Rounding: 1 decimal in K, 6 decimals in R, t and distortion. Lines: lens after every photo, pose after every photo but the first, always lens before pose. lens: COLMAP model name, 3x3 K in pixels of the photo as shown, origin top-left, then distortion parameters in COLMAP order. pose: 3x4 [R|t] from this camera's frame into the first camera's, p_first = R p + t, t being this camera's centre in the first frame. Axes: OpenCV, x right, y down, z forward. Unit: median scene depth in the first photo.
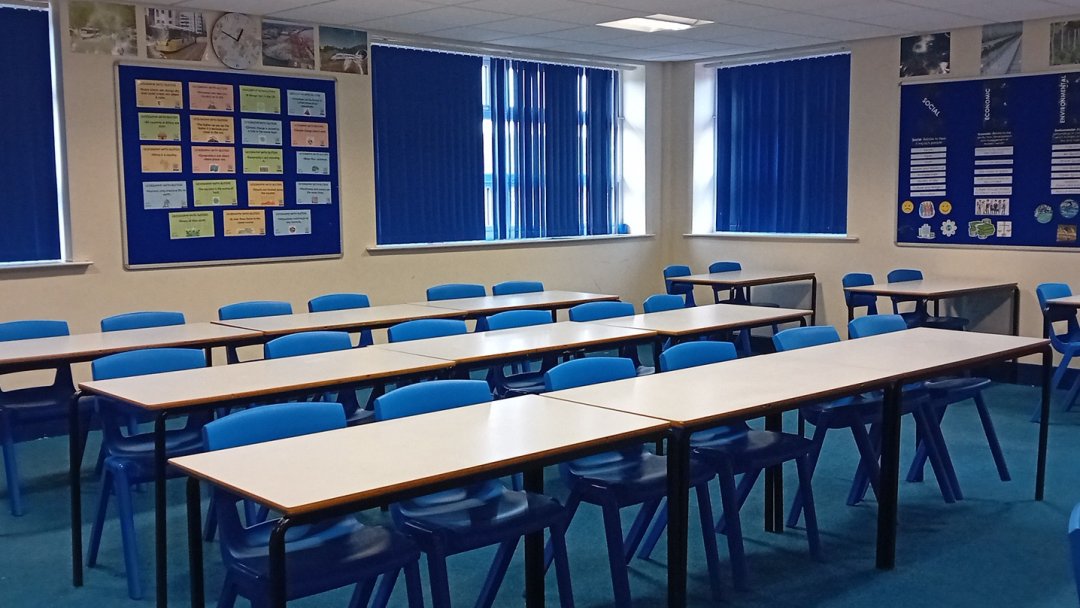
lens RADIAL K [[1109.4, 0, 544.4], [0, 1109.4, 302.8], [0, 0, 1]] dist [0.140676, -0.356657]
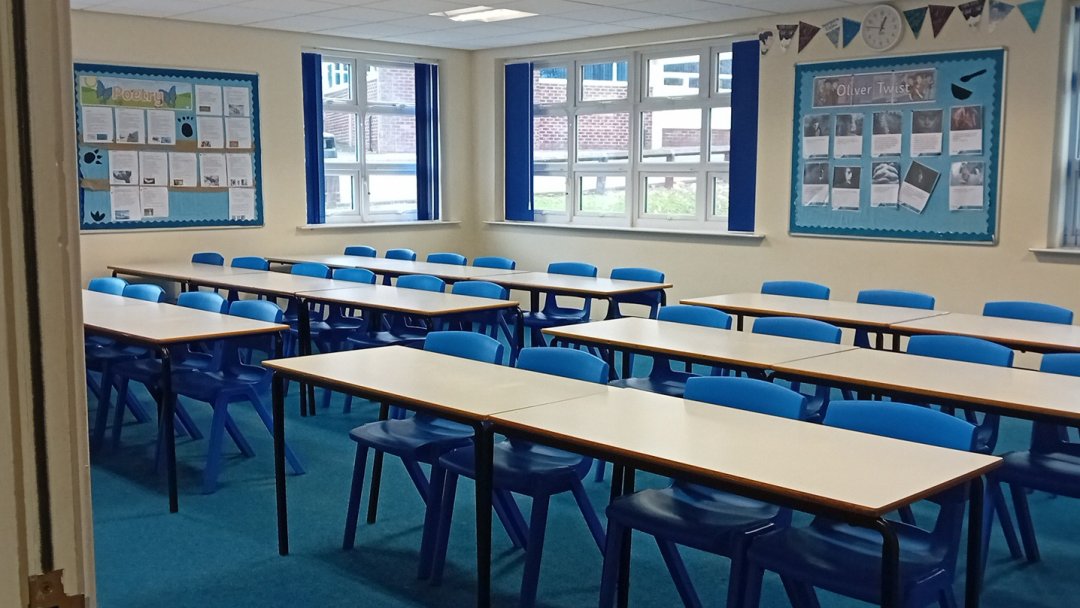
lens RADIAL K [[1109.4, 0, 544.4], [0, 1109.4, 302.8], [0, 0, 1]] dist [0.140676, -0.356657]
pose [[0.006543, 0.124923, -0.992145, 0.838573], [-0.109926, 0.986243, 0.123455, -0.091869], [0.993918, 0.108255, 0.020186, 0.796372]]
